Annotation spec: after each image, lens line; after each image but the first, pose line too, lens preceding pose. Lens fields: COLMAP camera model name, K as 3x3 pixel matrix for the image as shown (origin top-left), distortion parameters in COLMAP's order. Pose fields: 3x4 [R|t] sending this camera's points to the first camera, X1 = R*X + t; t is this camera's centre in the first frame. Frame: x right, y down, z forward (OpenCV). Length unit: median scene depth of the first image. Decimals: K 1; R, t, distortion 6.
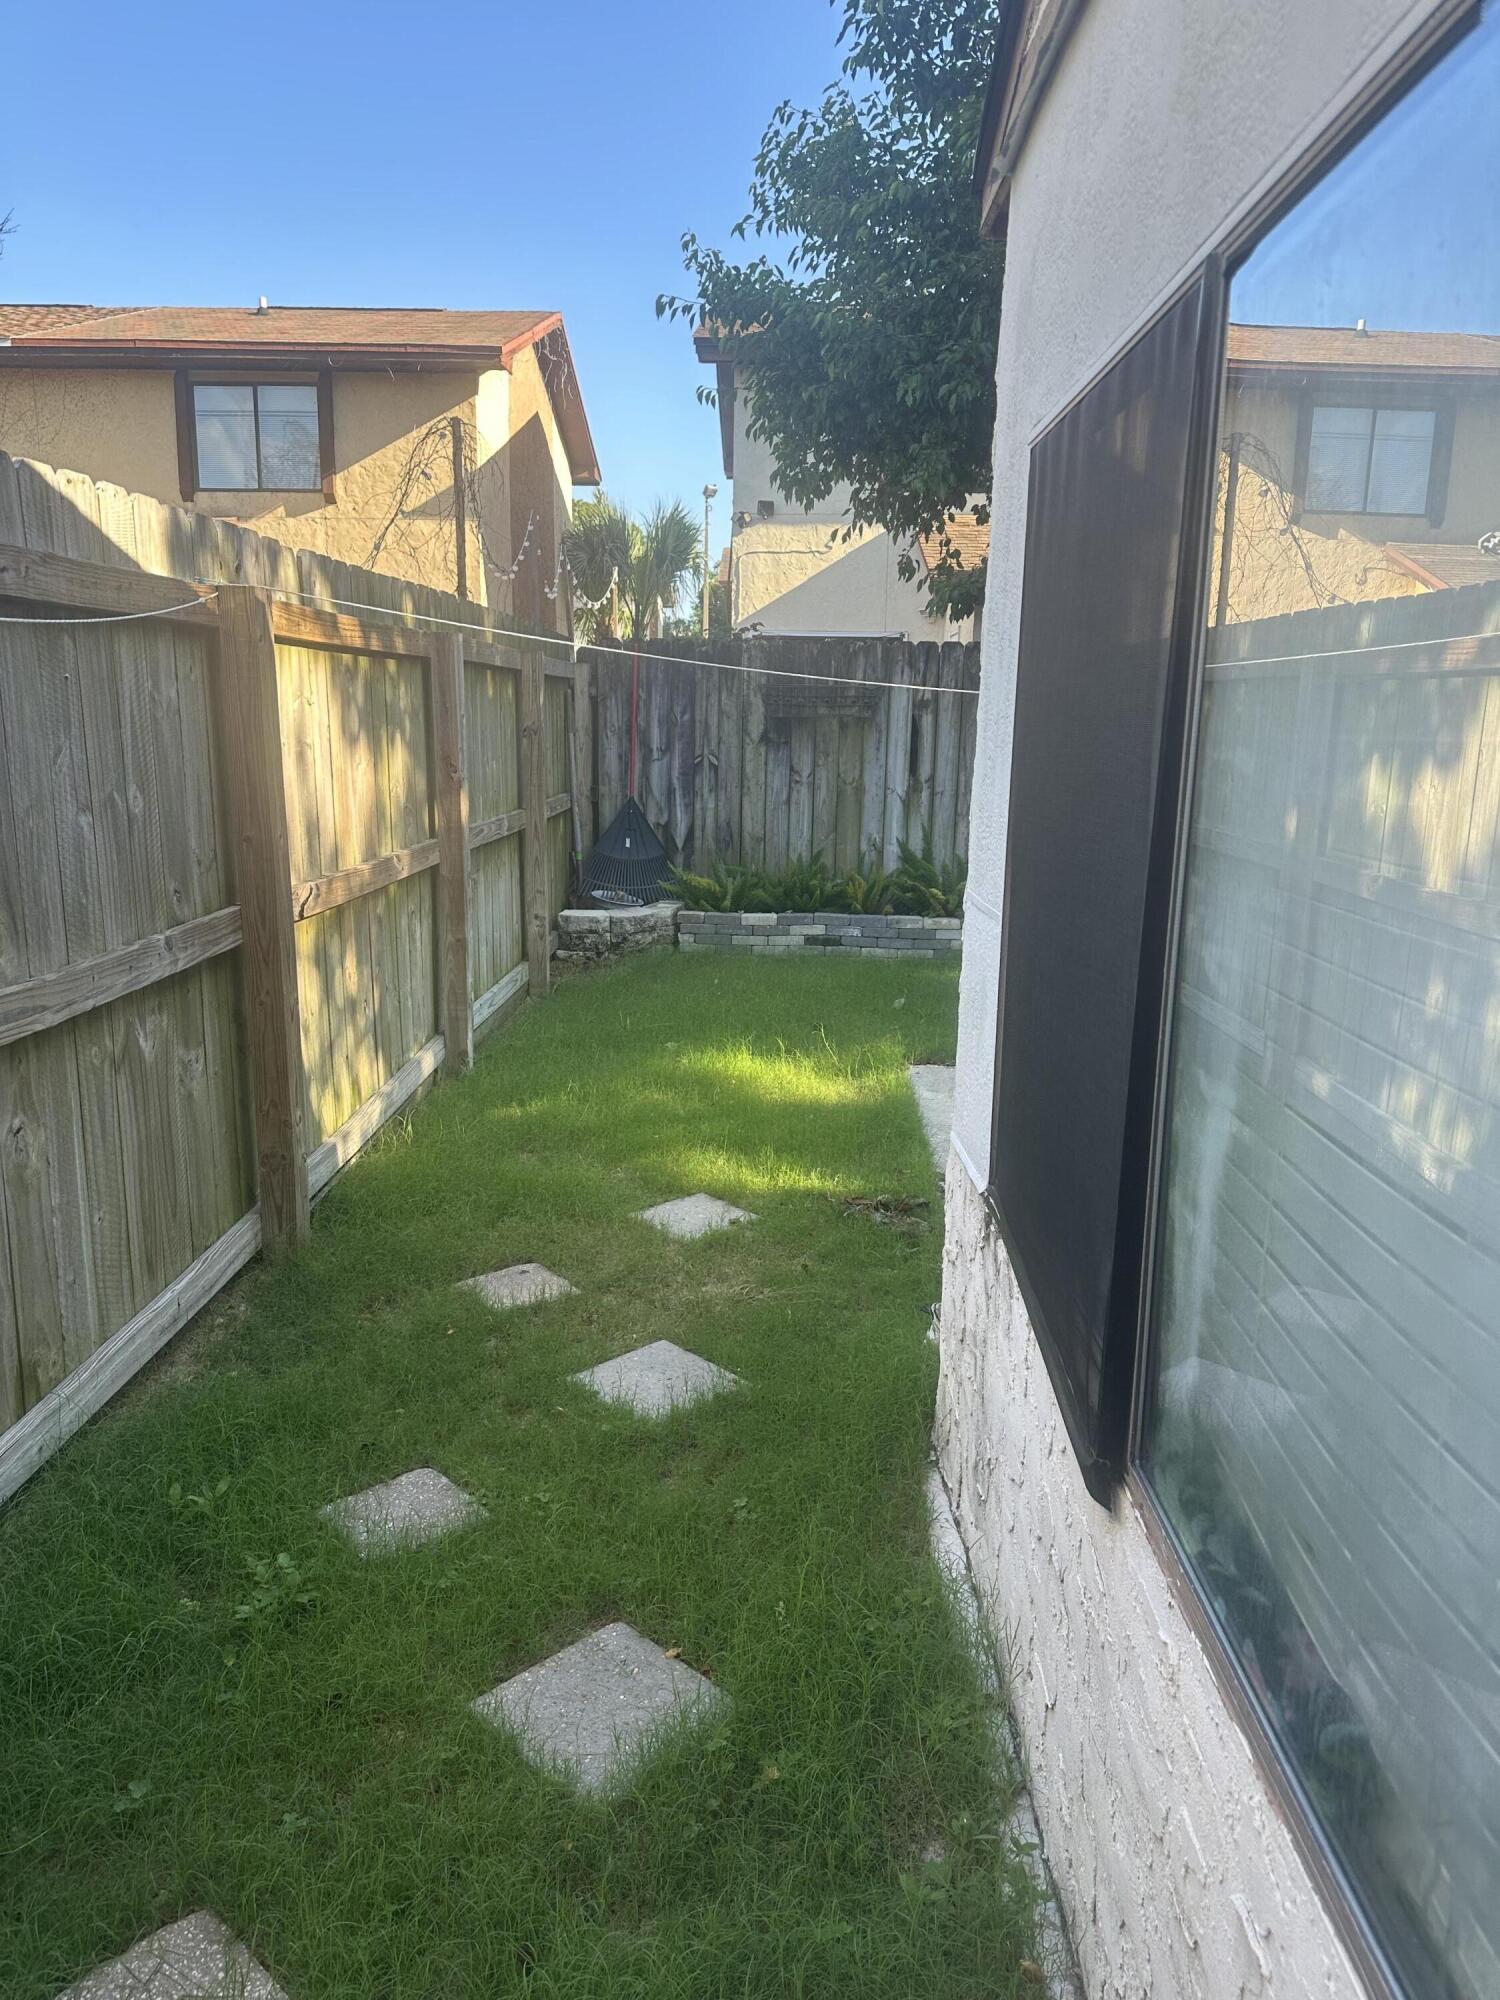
lens RADIAL K [[1391.9, 0, 751.8], [0, 1391.9, 1015.1], [0, 0, 1]] dist [0.039765, -0.005550]
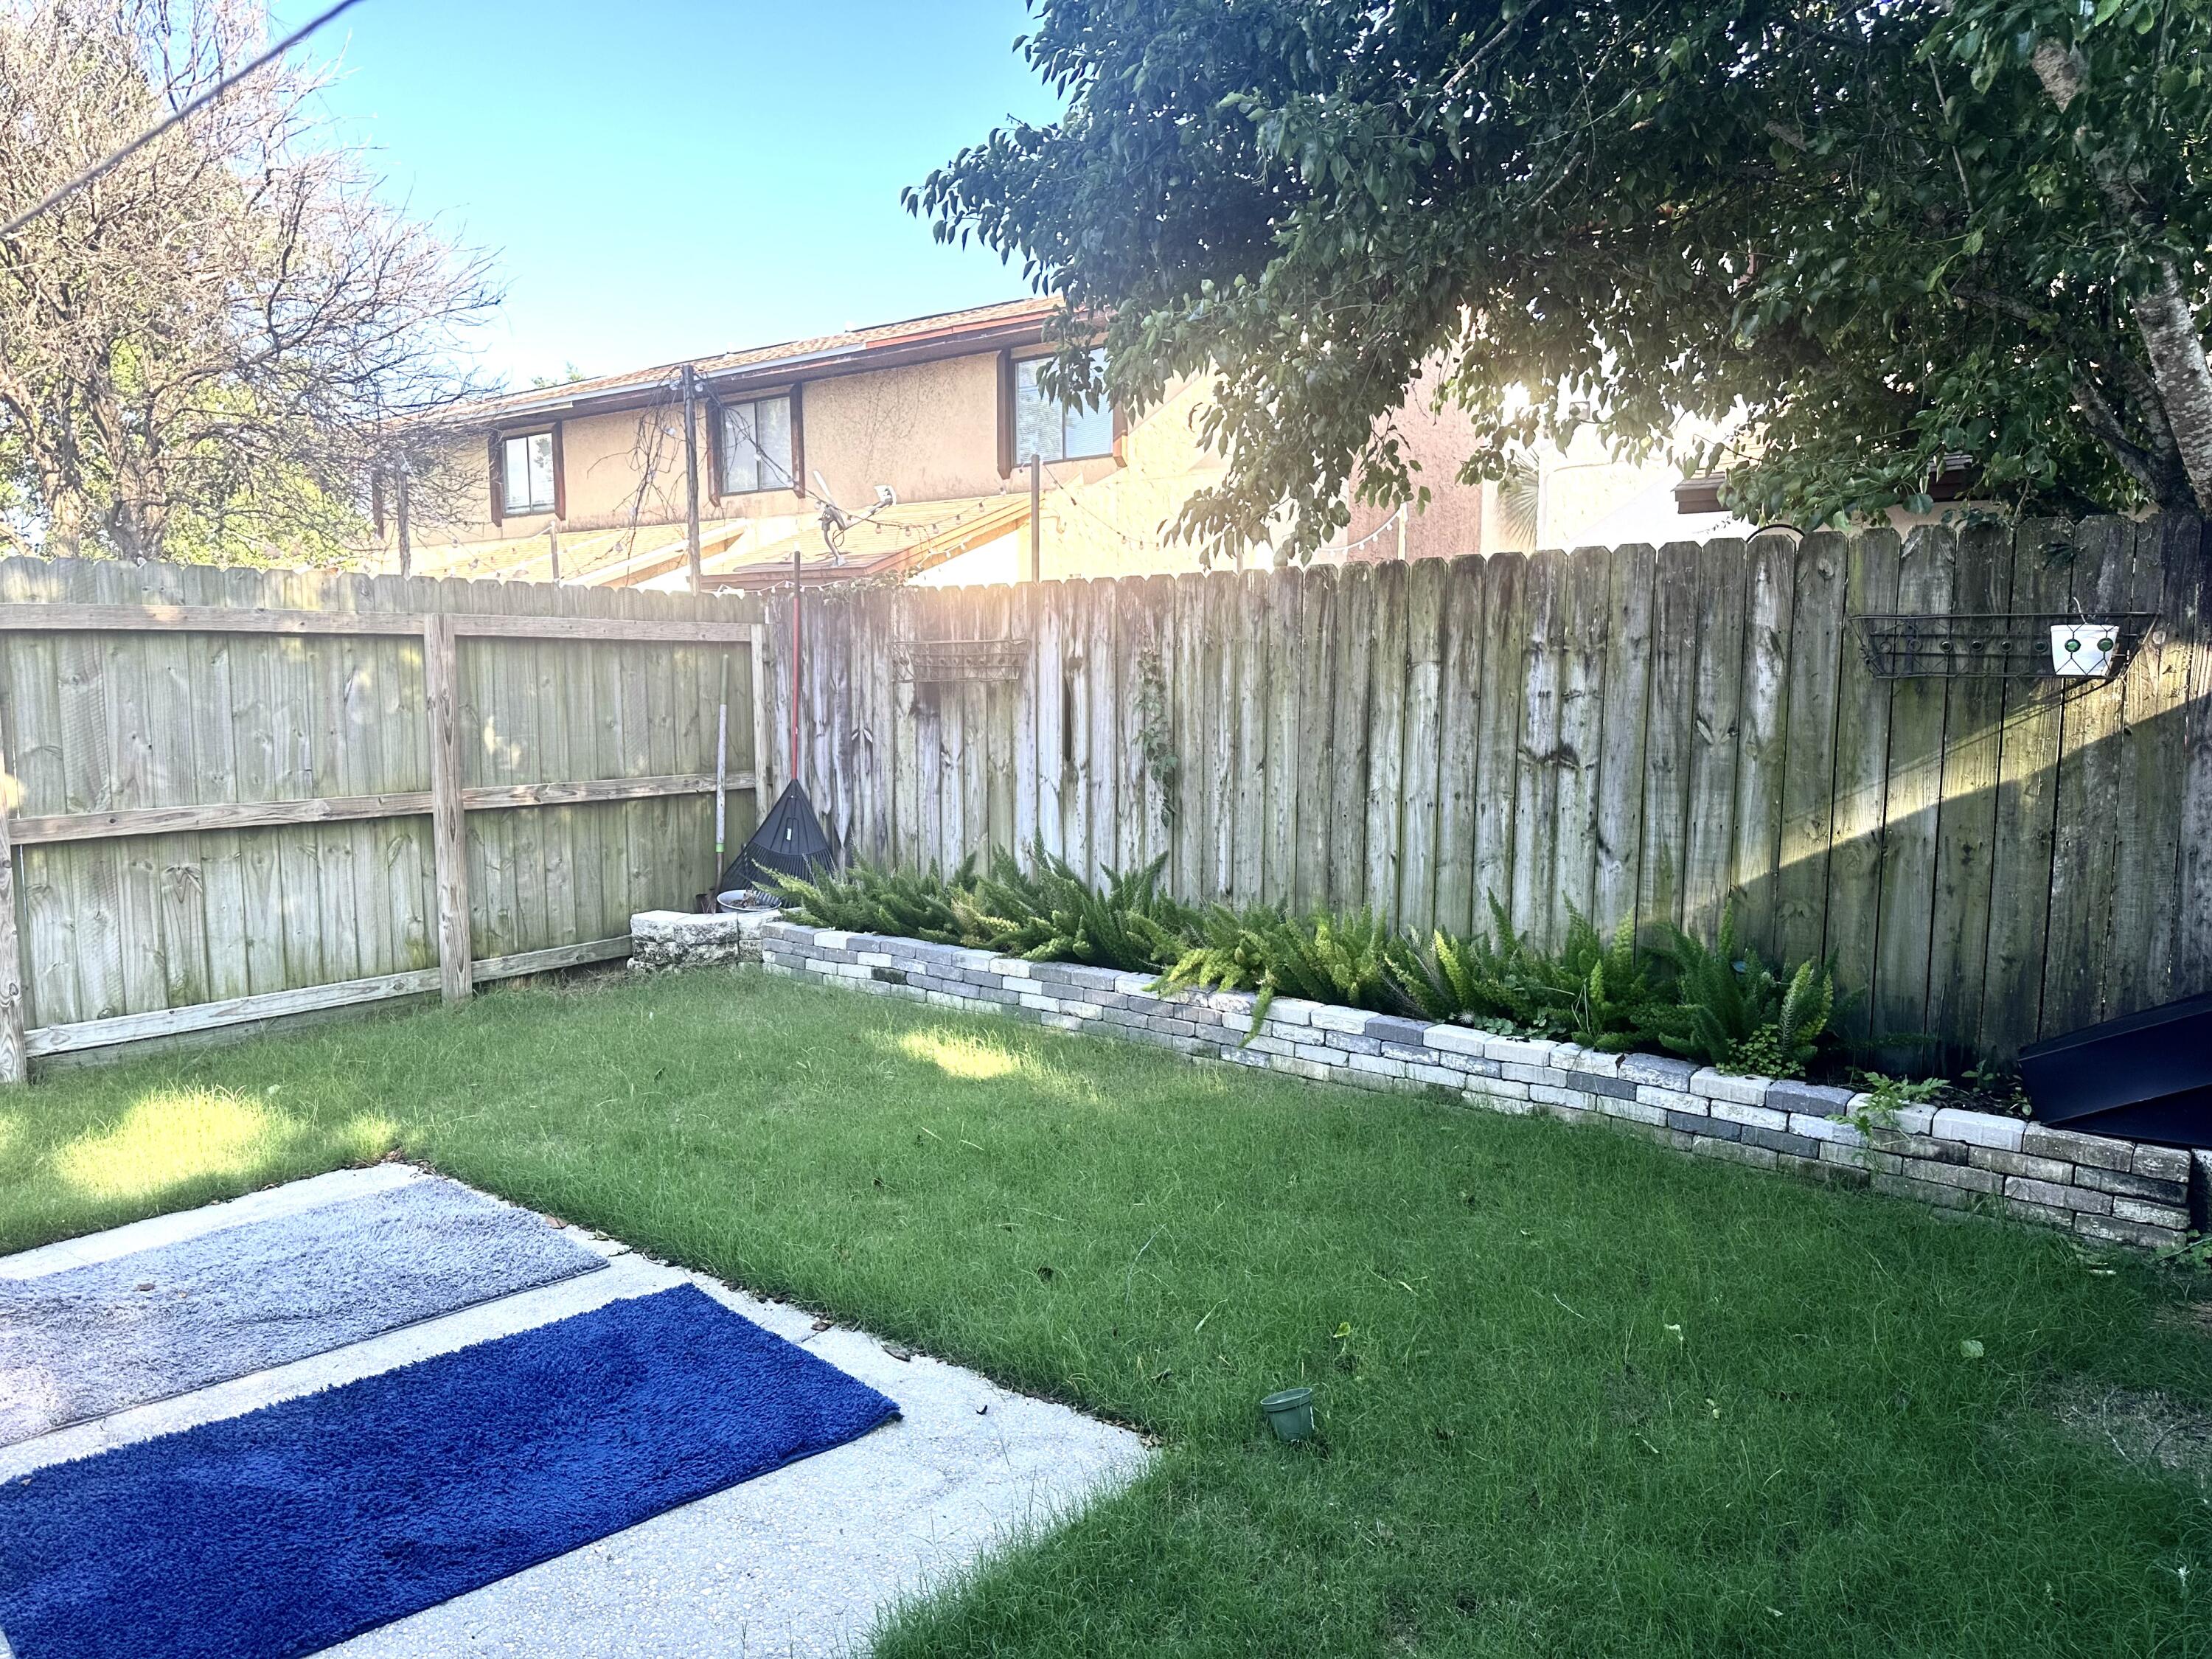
lens RADIAL K [[1539.5, 0, 1107.2], [0, 1539.5, 817.5], [0, 0, 1]] dist [0.039765, -0.005550]
pose [[0.829009, 0.036492, -0.558044, 0.578926], [-0.106066, 0.990017, -0.092828, -0.069838], [0.549085, 0.136145, 0.824603, 0.356133]]
